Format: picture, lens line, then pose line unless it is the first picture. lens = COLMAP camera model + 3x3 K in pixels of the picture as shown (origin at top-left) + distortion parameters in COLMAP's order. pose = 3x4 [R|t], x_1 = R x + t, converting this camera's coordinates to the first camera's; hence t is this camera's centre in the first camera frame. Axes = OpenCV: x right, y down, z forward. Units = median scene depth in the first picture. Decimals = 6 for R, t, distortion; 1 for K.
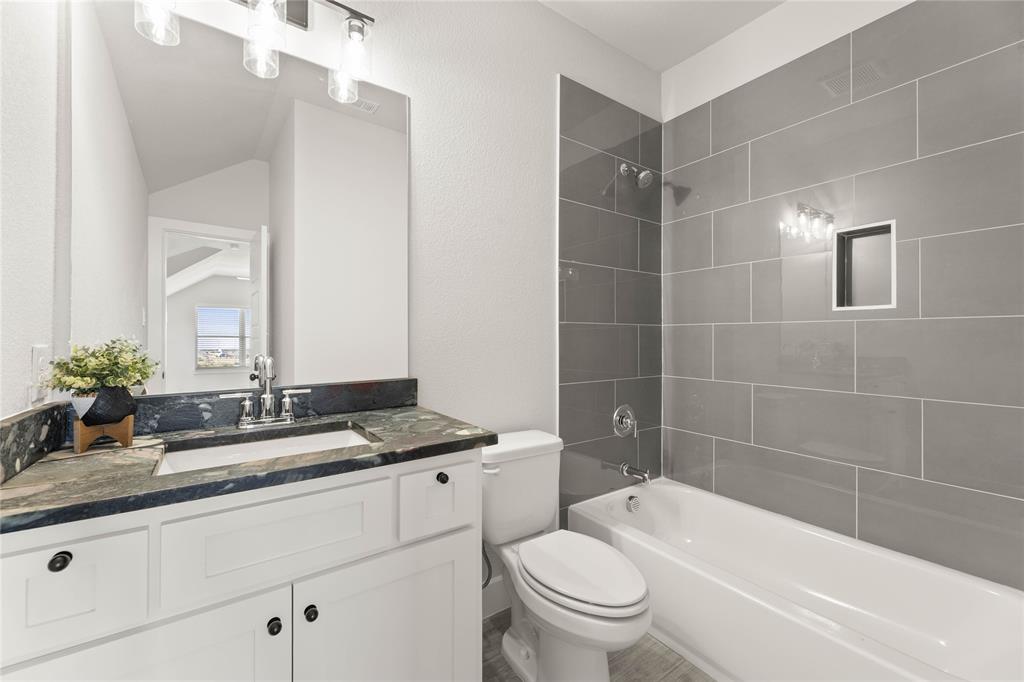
lens RADIAL K [[413.1, 0, 513.2], [0, 413.1, 341.1], [0, 0, 1]] dist [0.003361, -0.000900]
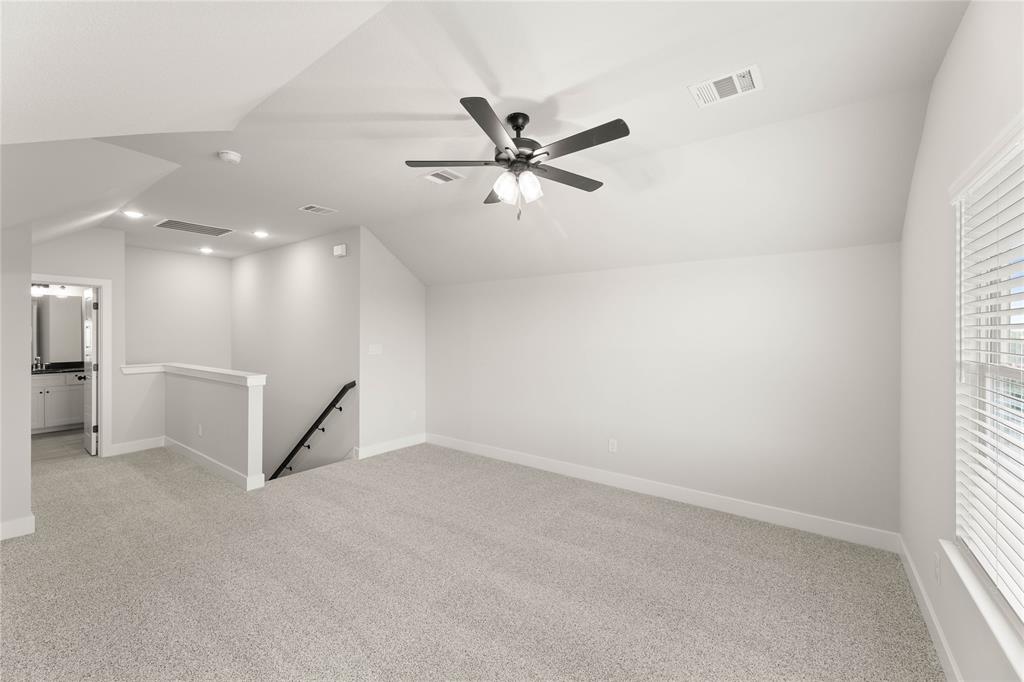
lens RADIAL K [[413.1, 0, 510.1], [0, 413.1, 335.4], [0, 0, 1]] dist [0.003361, -0.000900]
pose [[0.947614, 0.001525, 0.319413, 3.103992], [-0.001804, 0.999998, 0.000576, -0.227346], [-0.319412, -0.001122, 0.947615, -5.390559]]
